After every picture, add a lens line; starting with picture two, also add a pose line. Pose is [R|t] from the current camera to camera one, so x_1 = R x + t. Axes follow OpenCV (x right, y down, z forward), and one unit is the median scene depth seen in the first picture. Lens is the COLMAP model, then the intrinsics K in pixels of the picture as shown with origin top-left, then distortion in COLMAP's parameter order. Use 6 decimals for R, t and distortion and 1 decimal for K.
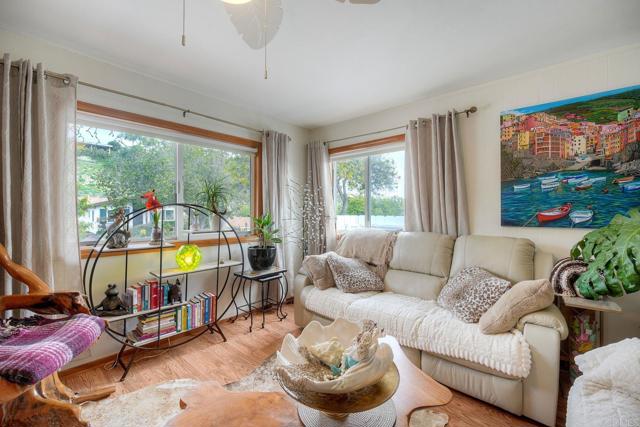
lens RADIAL K [[275.0, 0, 319.1], [0, 275.0, 214.9], [0, 0, 1]] dist [-0.022550, -0.000485]
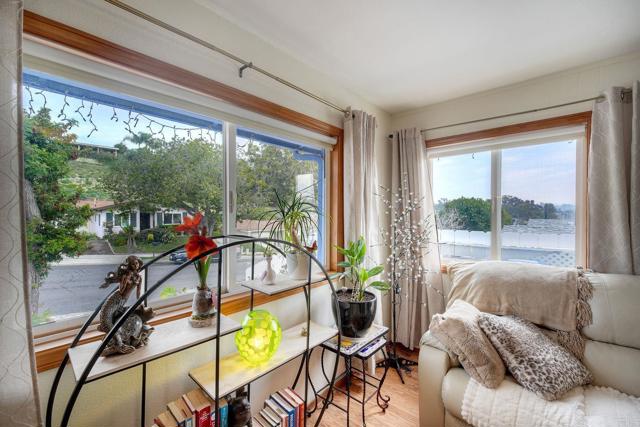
lens RADIAL K [[264.7, 0, 306.7], [0, 264.7, 215.1], [0, 0, 1]] dist [-0.020762, -0.000143]
pose [[0.999572, 0.000281, -0.029255, -0.281334], [-0.000308, 1.000000, -0.000913, -0.058984], [0.029255, 0.000921, 0.999572, 0.378474]]
